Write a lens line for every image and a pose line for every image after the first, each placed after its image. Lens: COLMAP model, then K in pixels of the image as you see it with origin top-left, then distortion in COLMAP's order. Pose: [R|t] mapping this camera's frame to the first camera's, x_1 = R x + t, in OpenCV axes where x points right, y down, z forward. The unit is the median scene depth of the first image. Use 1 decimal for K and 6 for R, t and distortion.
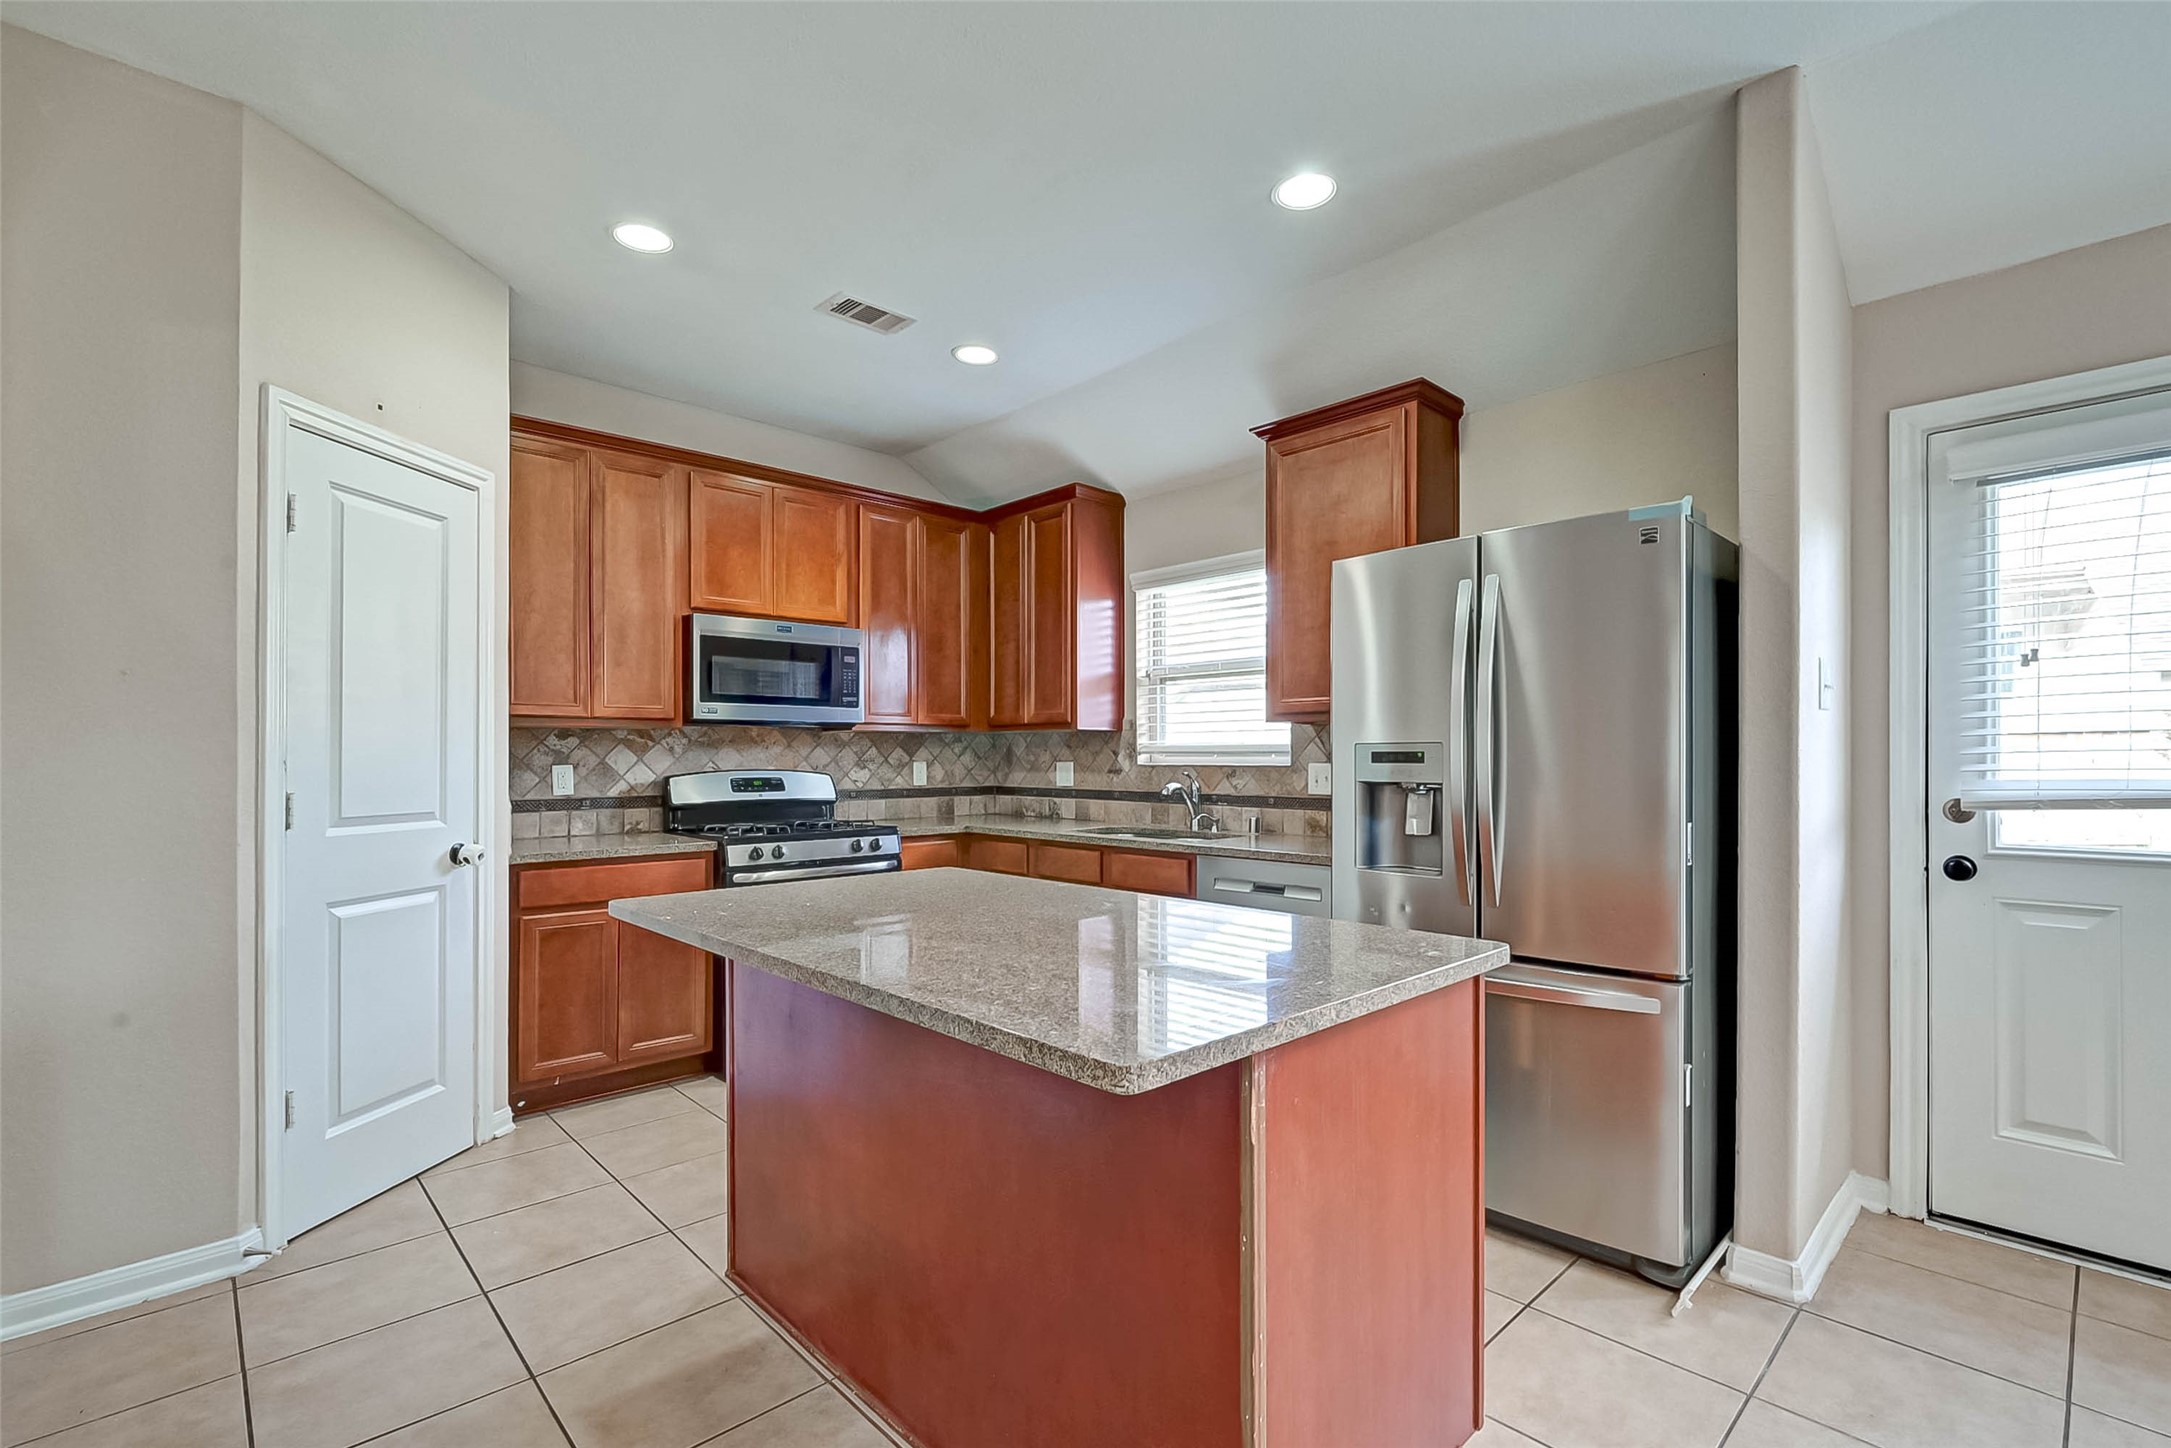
lens RADIAL K [[976.8, 0, 1060.4], [0, 976.8, 756.8], [0, 0, 1]] dist [-0.000427, 0.000832]
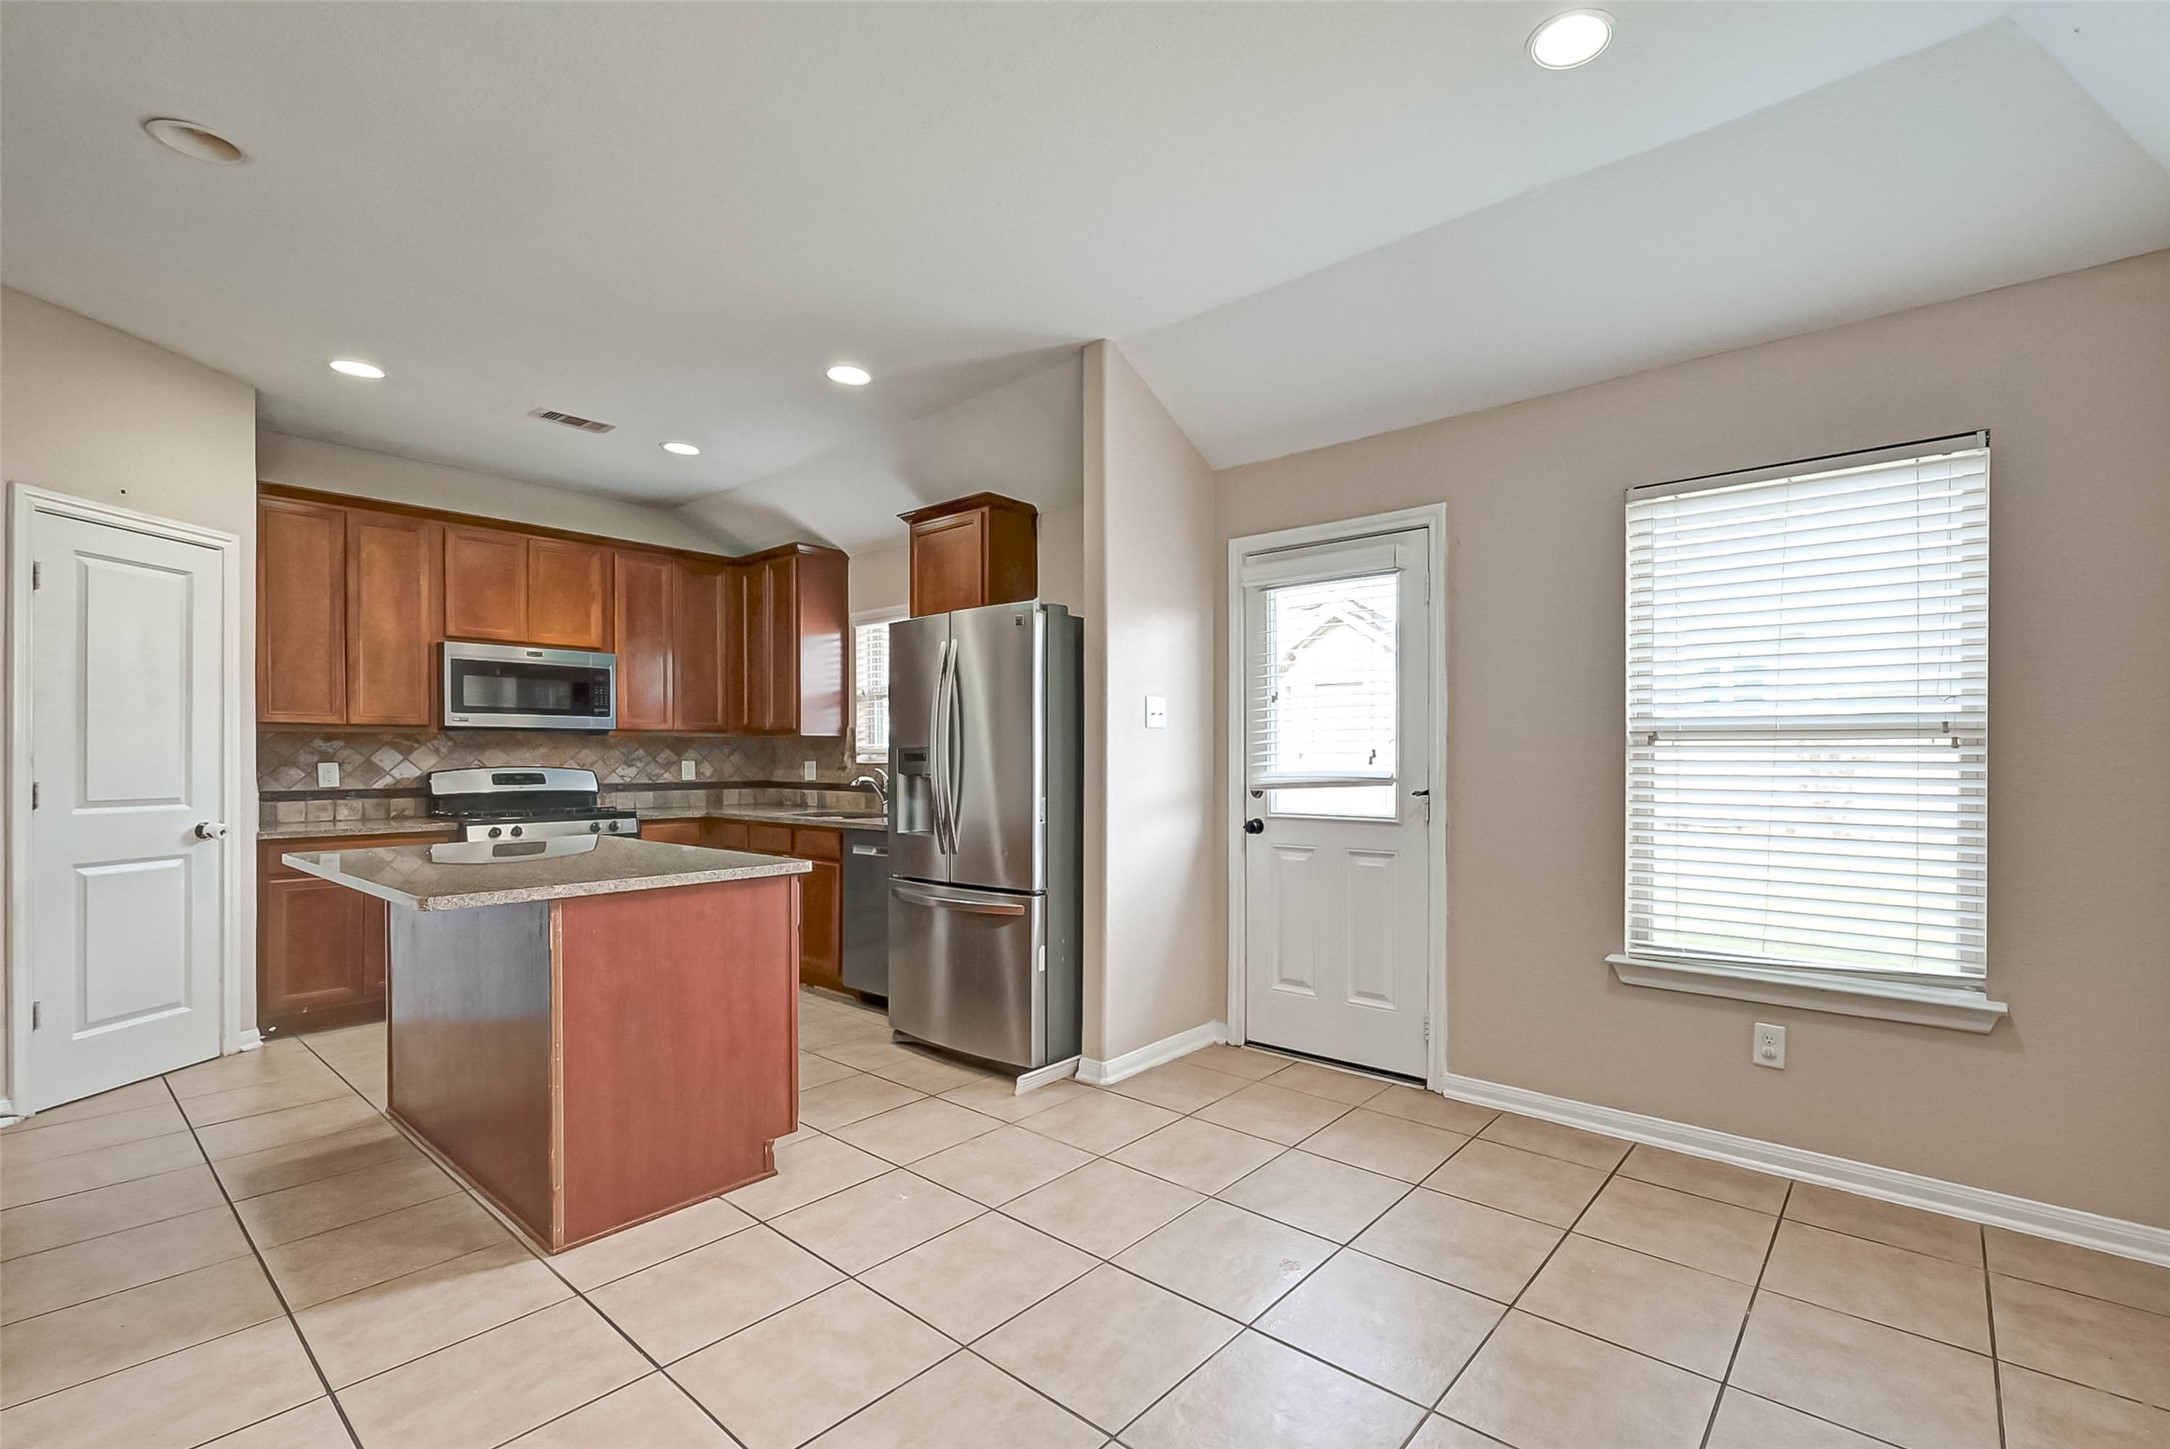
lens RADIAL K [[976.3, 0, 1198.6], [0, 976.3, 760.3], [0, 0, 1]] dist [-0.000427, 0.000832]
pose [[0.987164, 0.001318, 0.159707, 0.344856], [-0.001731, 0.999996, 0.002448, 0.000614], [-0.159703, -0.002693, 0.987161, -0.351044]]
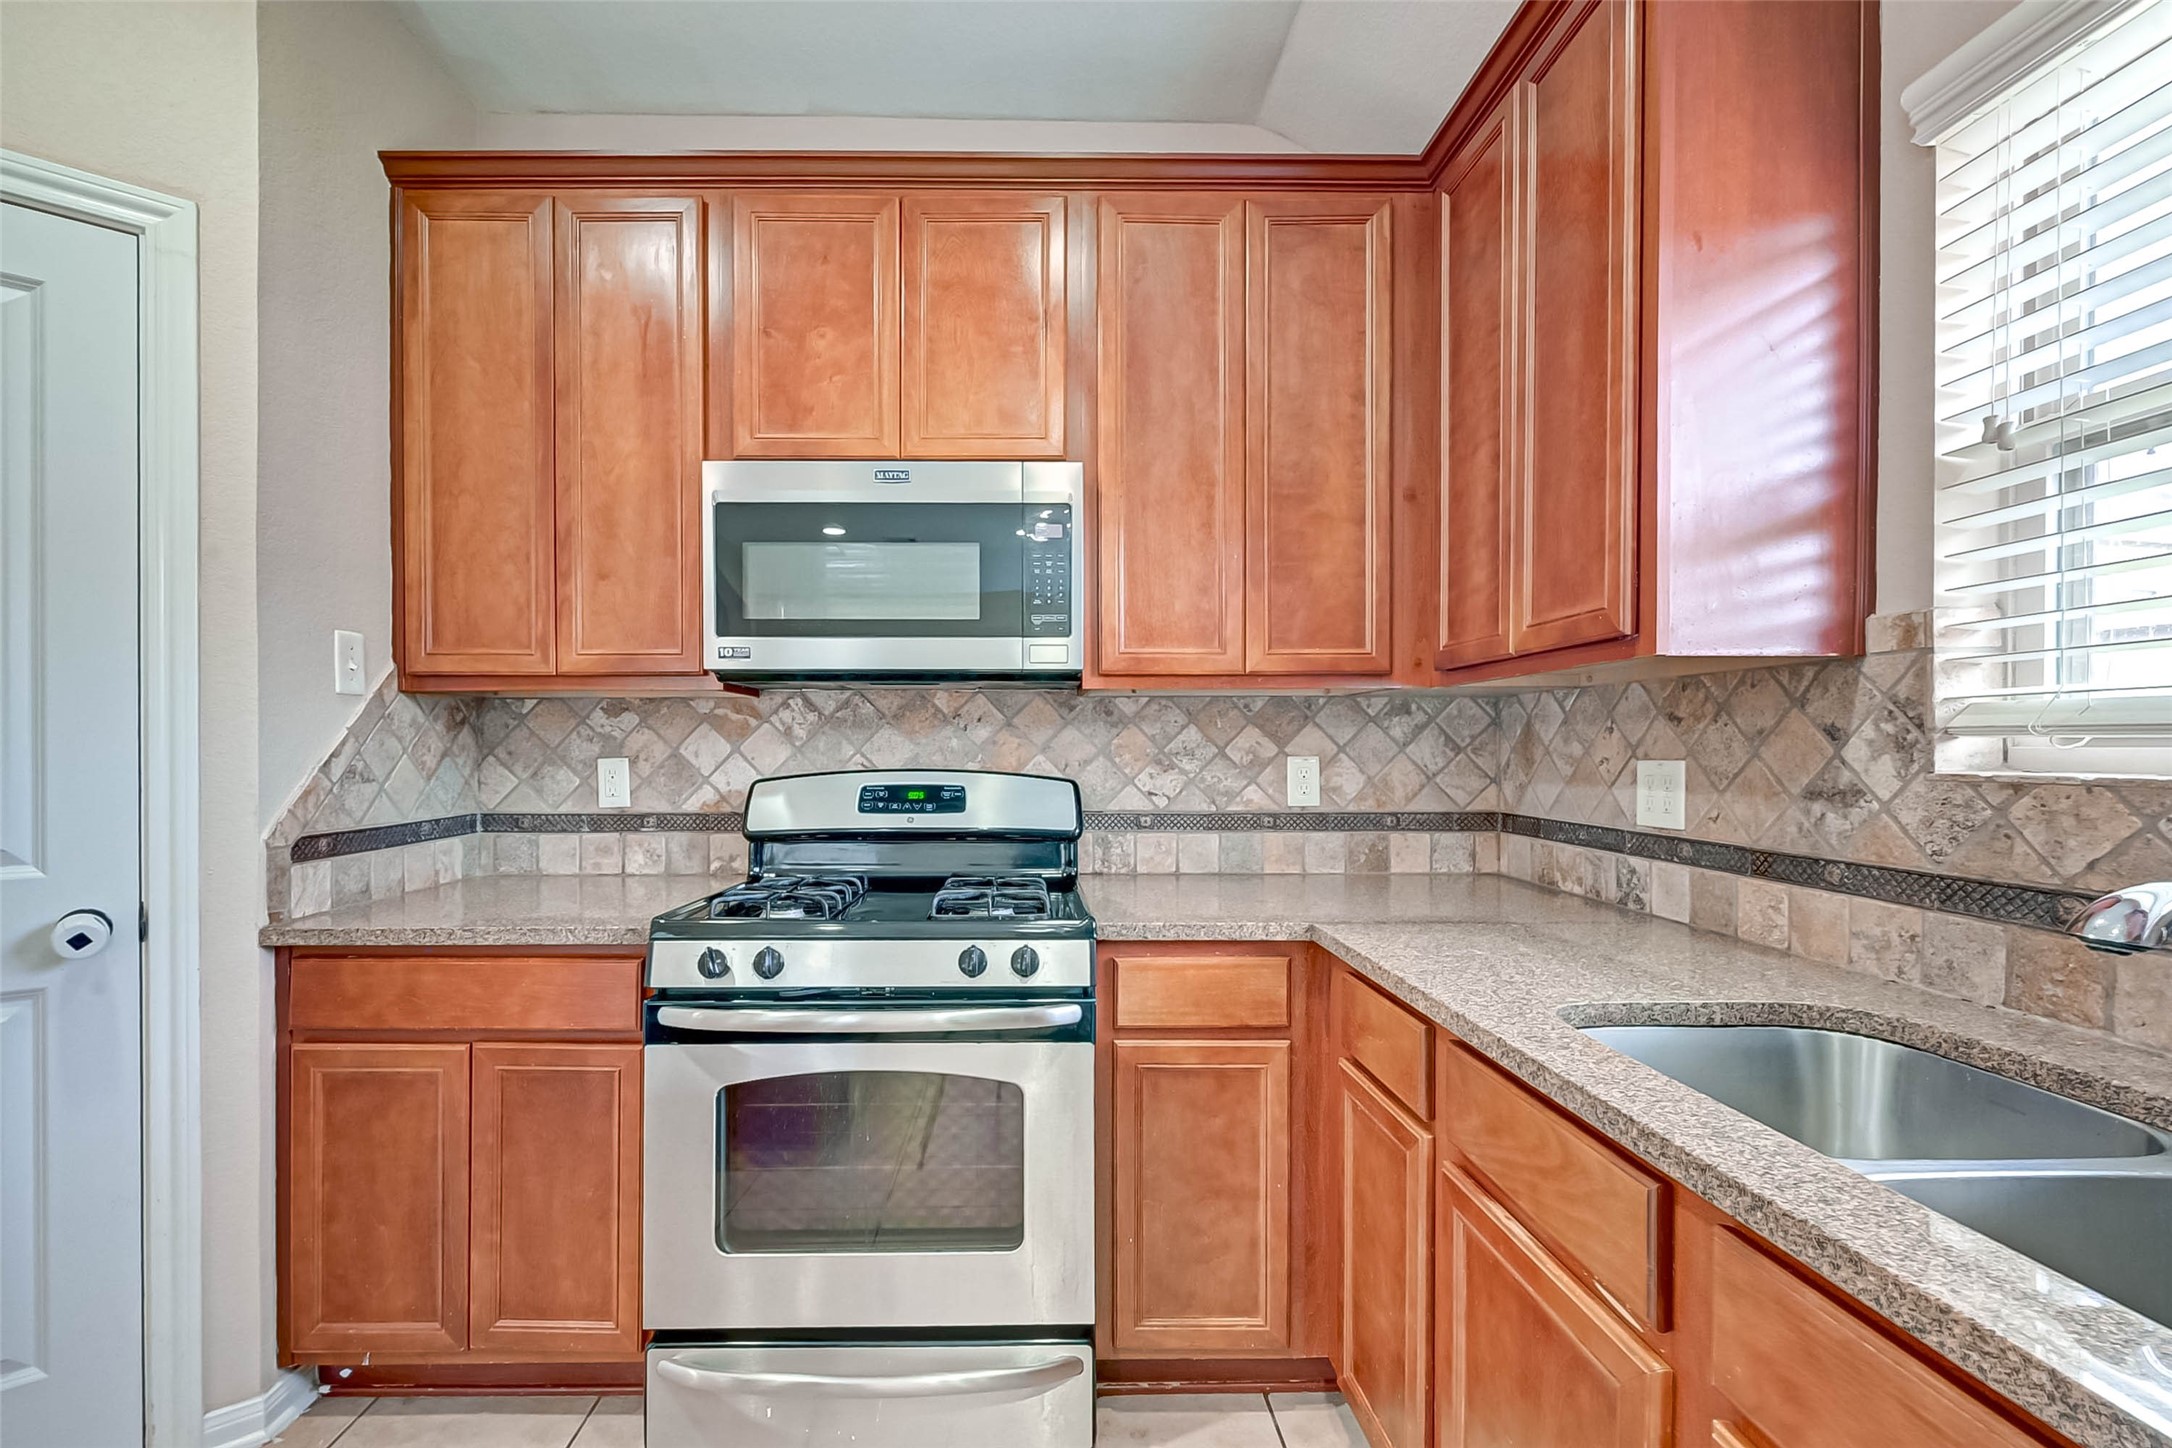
lens RADIAL K [[913.6, 0, 1047.1], [0, 913.6, 757.6], [0, 0, 1]] dist [-0.002496, 0.000296]
pose [[0.750779, 0.009266, -0.660489, 0.066814], [-0.001486, 0.999923, 0.012338, 0.000555], [0.660552, -0.008281, 0.750735, 0.707923]]
